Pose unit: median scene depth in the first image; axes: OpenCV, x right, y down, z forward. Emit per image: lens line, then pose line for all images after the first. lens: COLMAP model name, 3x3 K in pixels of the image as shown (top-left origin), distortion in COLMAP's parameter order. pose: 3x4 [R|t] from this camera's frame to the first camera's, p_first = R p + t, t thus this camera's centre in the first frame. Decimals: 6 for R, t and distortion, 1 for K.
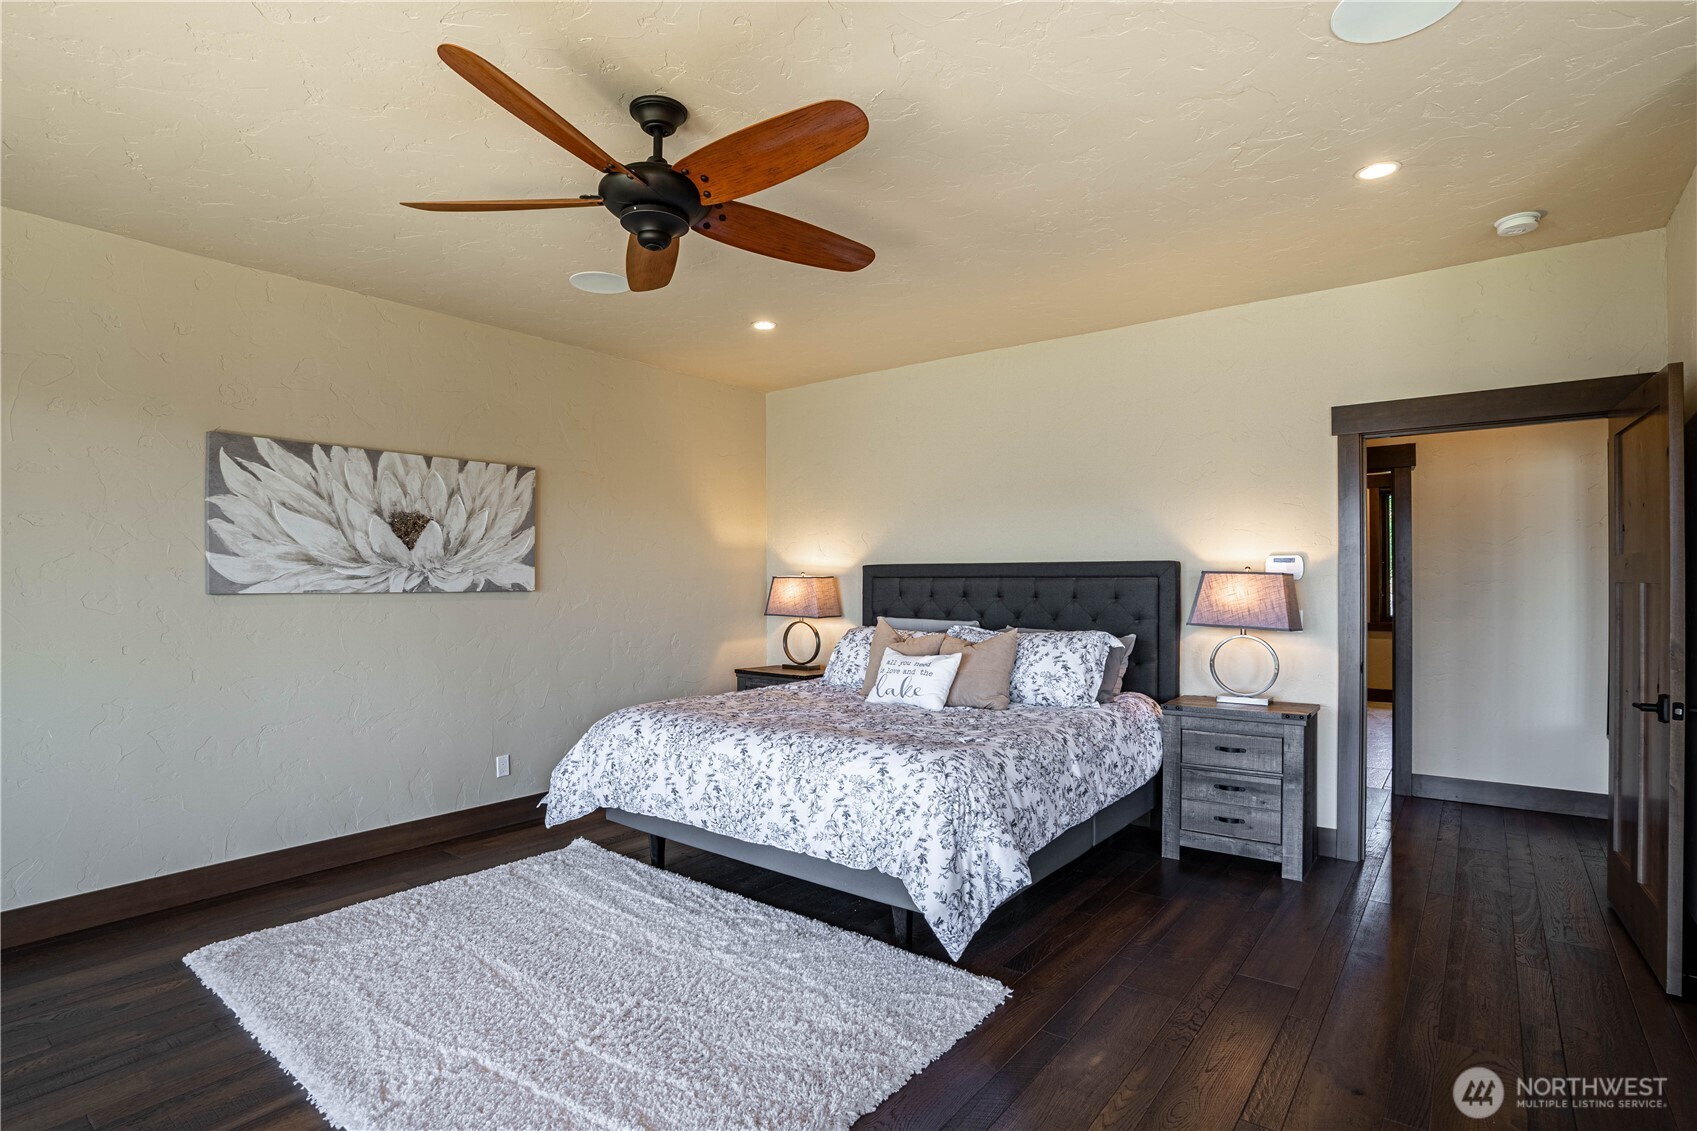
lens RADIAL K [[833.5, 0, 845.1], [0, 833.5, 573.3], [0, 0, 1]] dist [-0.060777, 0.025712]
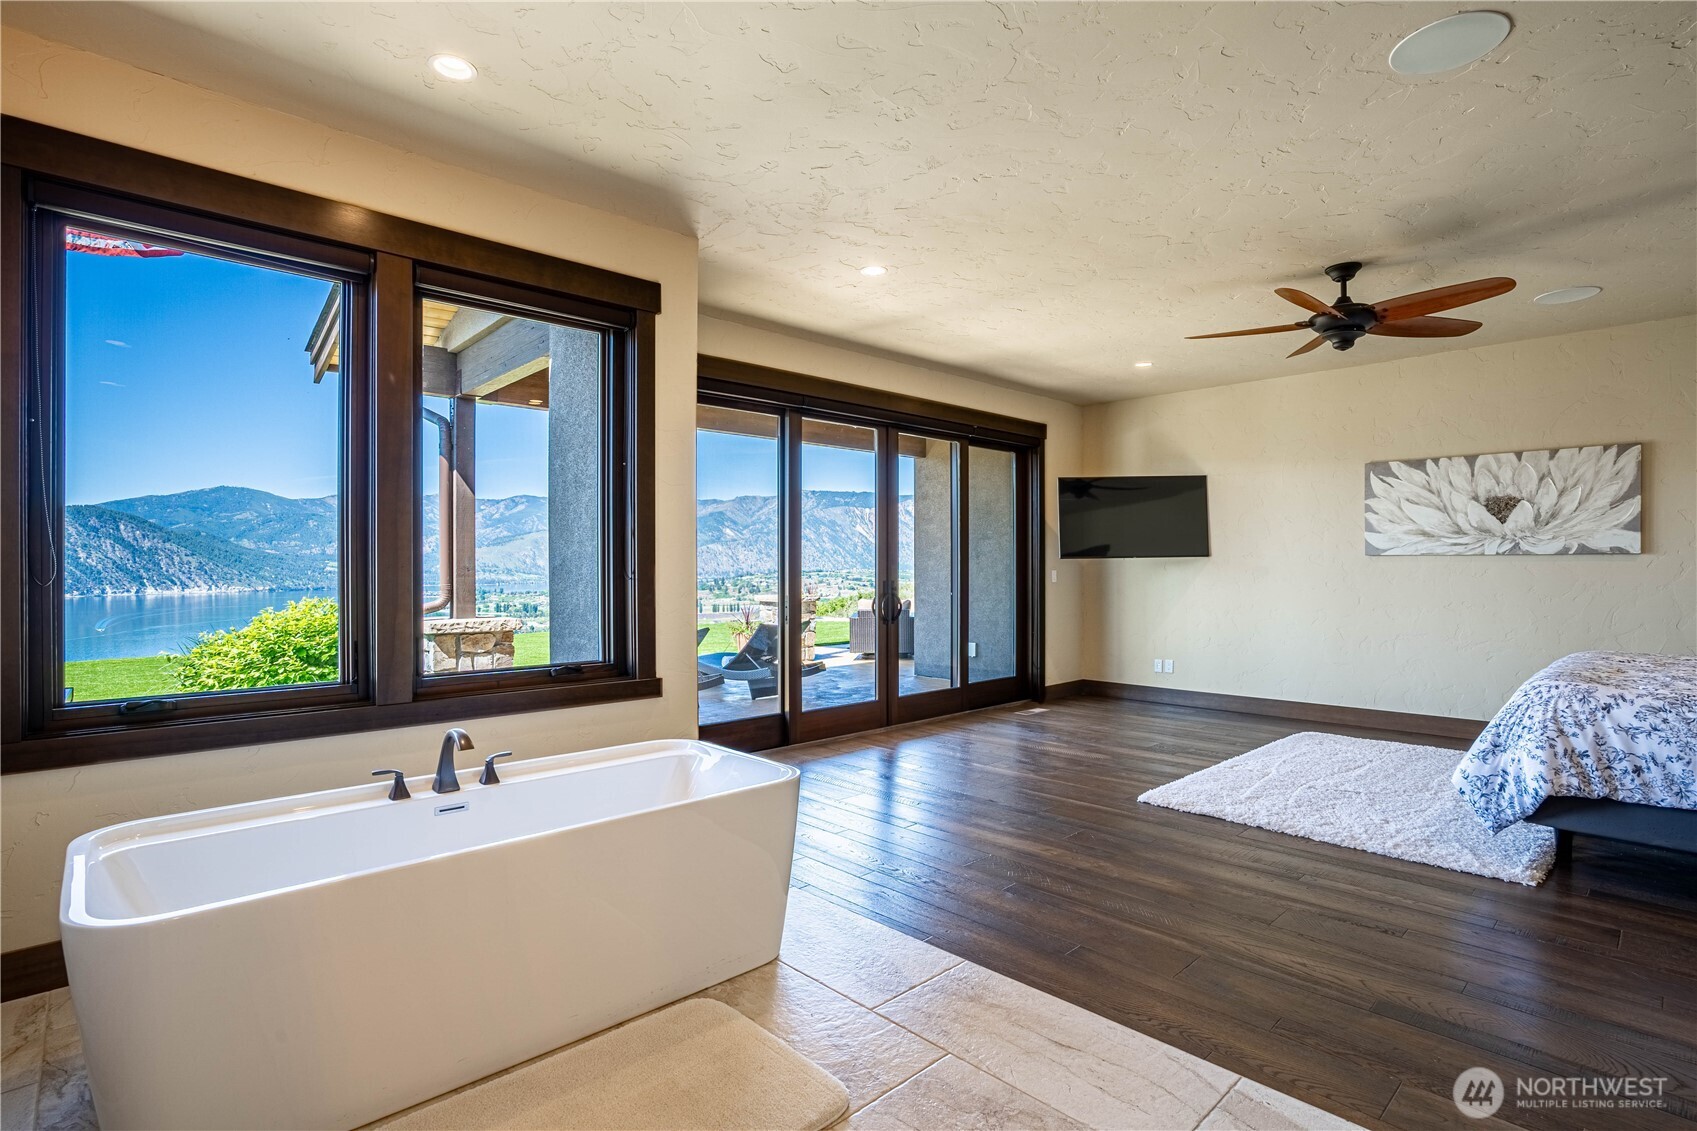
lens RADIAL K [[832.2, 0, 855.8], [0, 832.2, 567.2], [0, 0, 1]] dist [-0.058907, 0.024624]
pose [[-0.150542, 0.008677, -0.988566, 0.980243], [0.011923, 0.999905, 0.006961, 0.022299], [0.988532, -0.010738, -0.150631, 0.140693]]
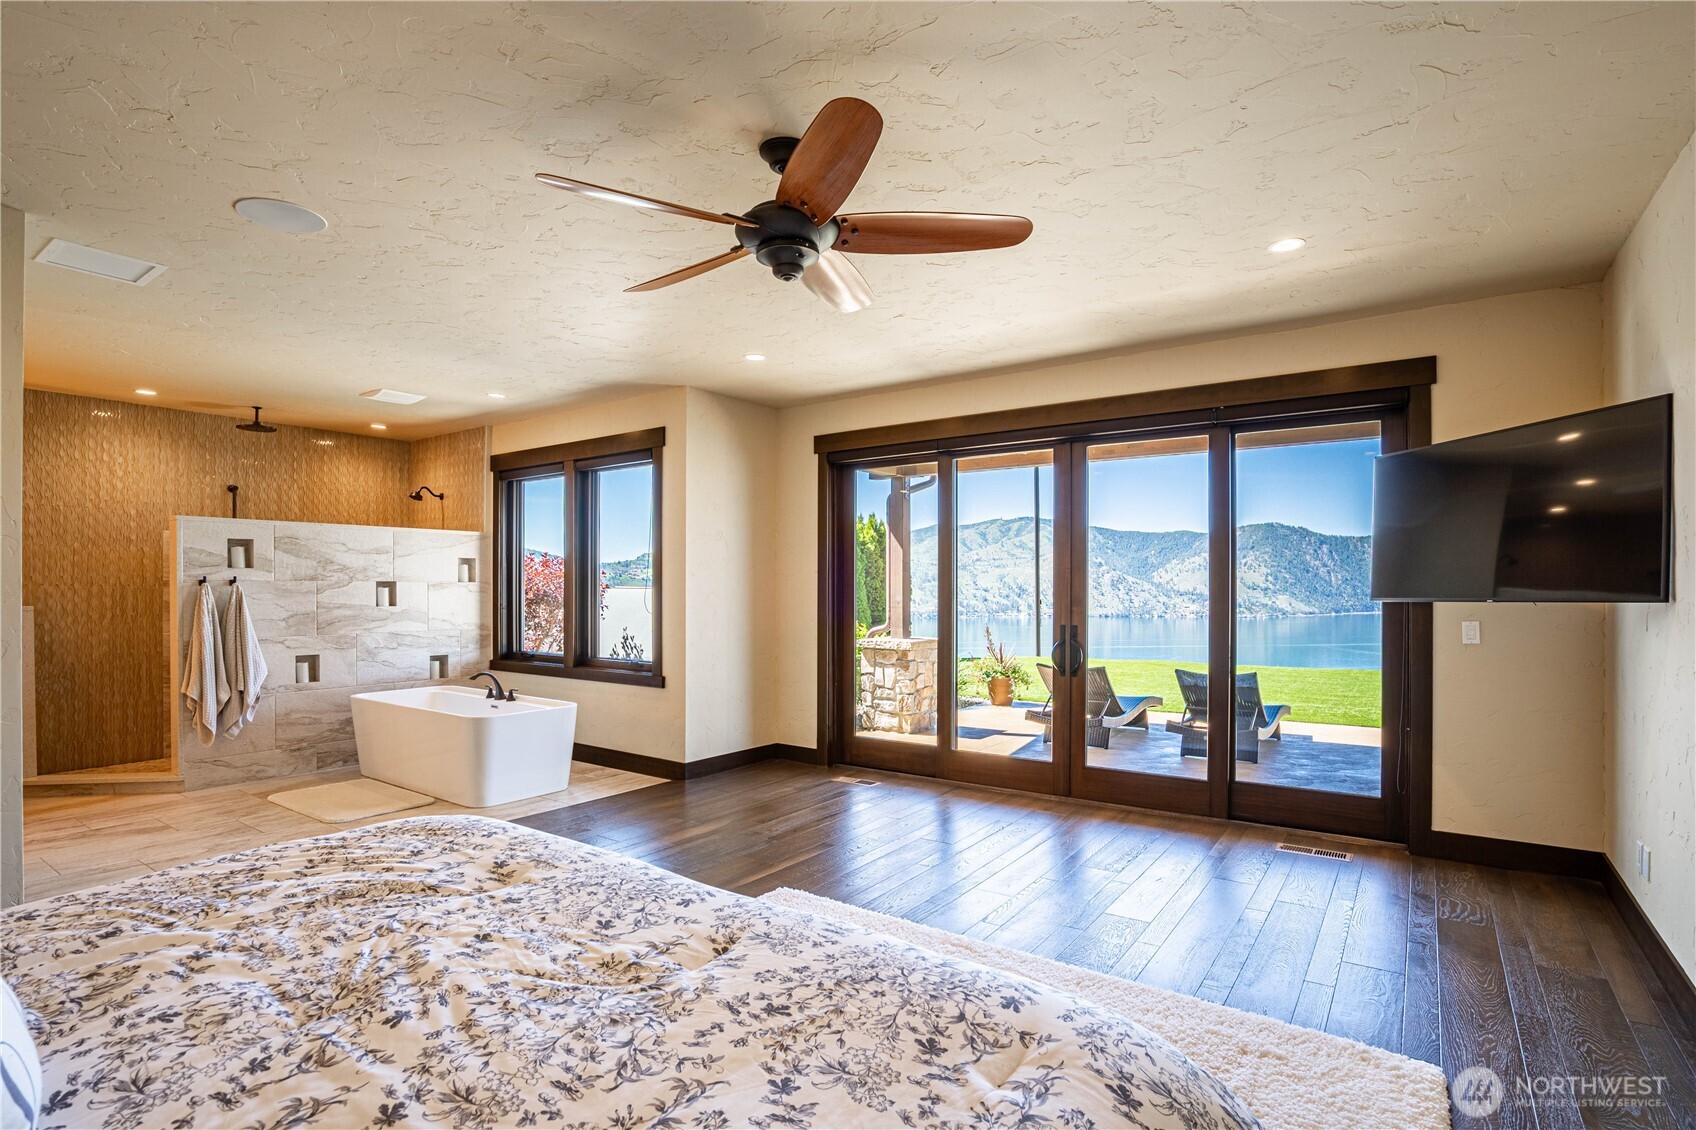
lens RADIAL K [[833.0, 0, 844.6], [0, 833.0, 572.8], [0, 0, 1]] dist [-0.060777, 0.025712]
pose [[-0.999153, 0.005240, -0.040807, -0.154424], [0.006295, 0.999648, -0.025760, 0.009268], [0.040657, -0.025995, -0.998835, 1.246495]]
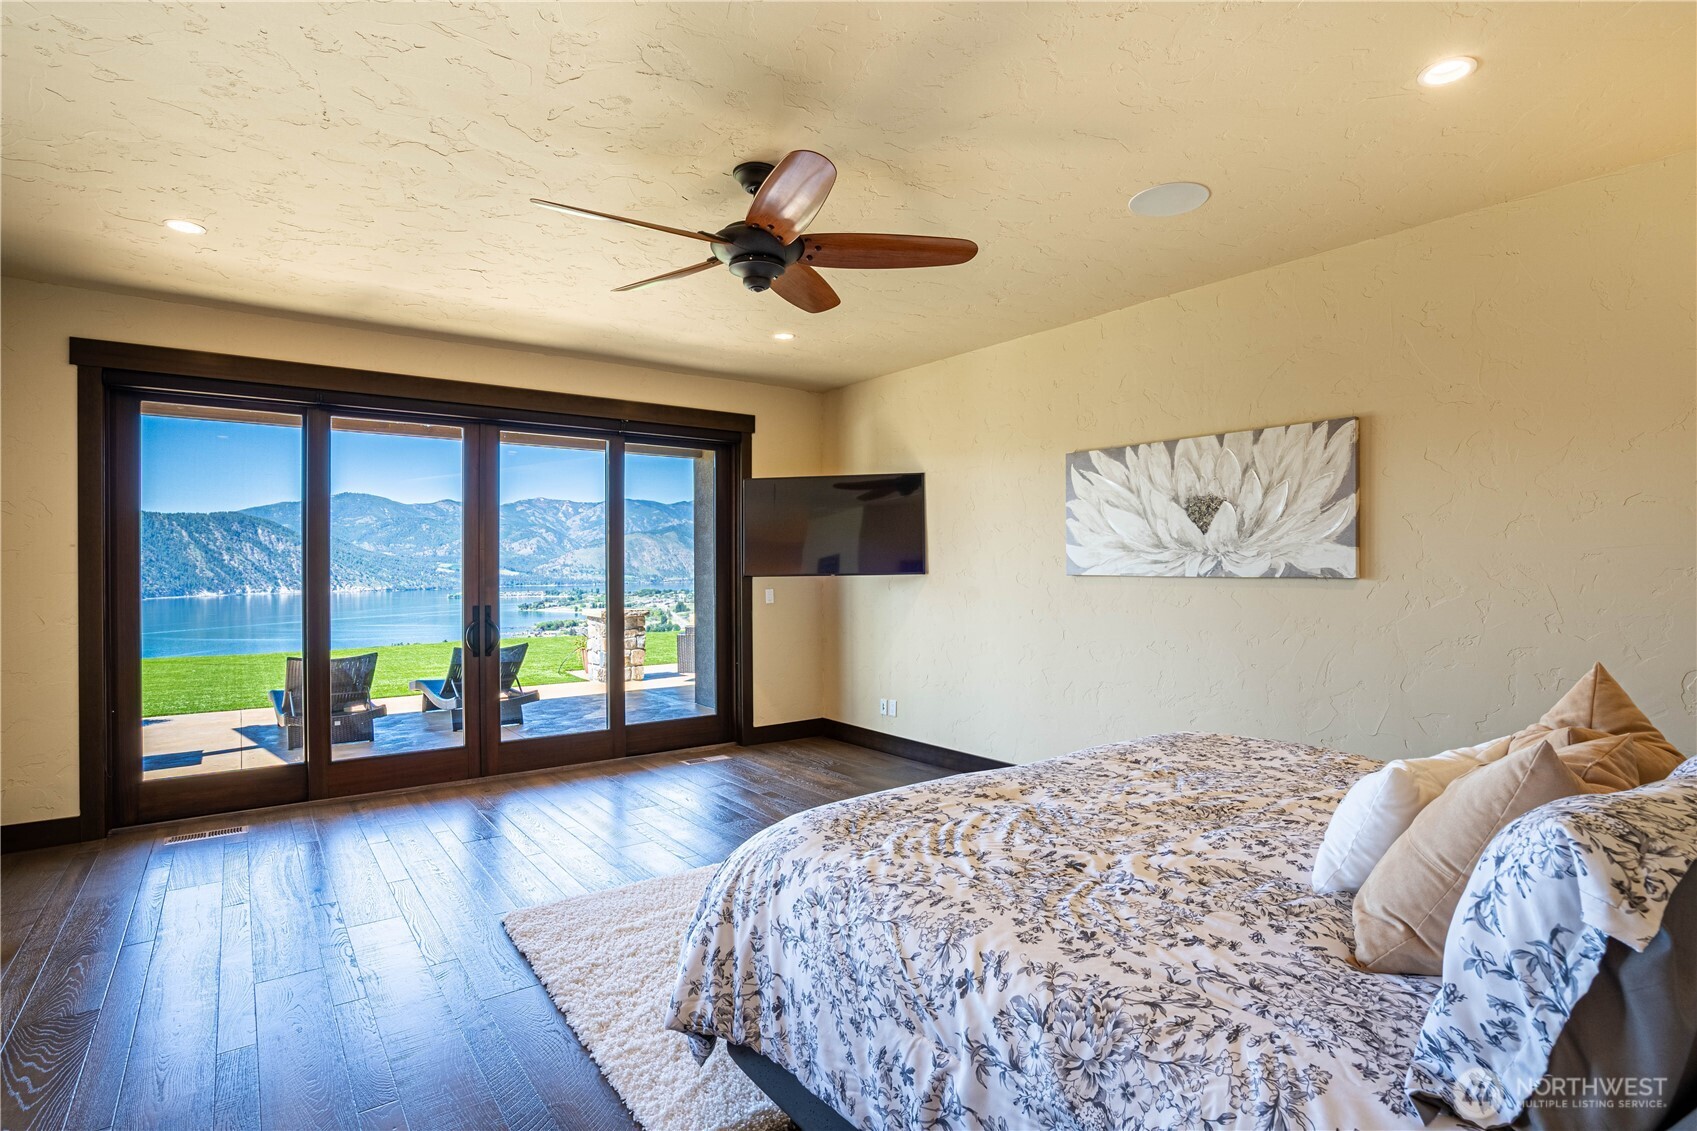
lens RADIAL K [[835.1, 0, 853.2], [0, 835.1, 563.1], [0, 0, 1]] dist [-0.076277, 0.047219]
pose [[-0.259049, 0.003664, -0.965857, 0.541395], [0.013972, 0.999902, 0.000046, 0.000629], [0.965763, -0.013483, -0.259075, 0.864419]]
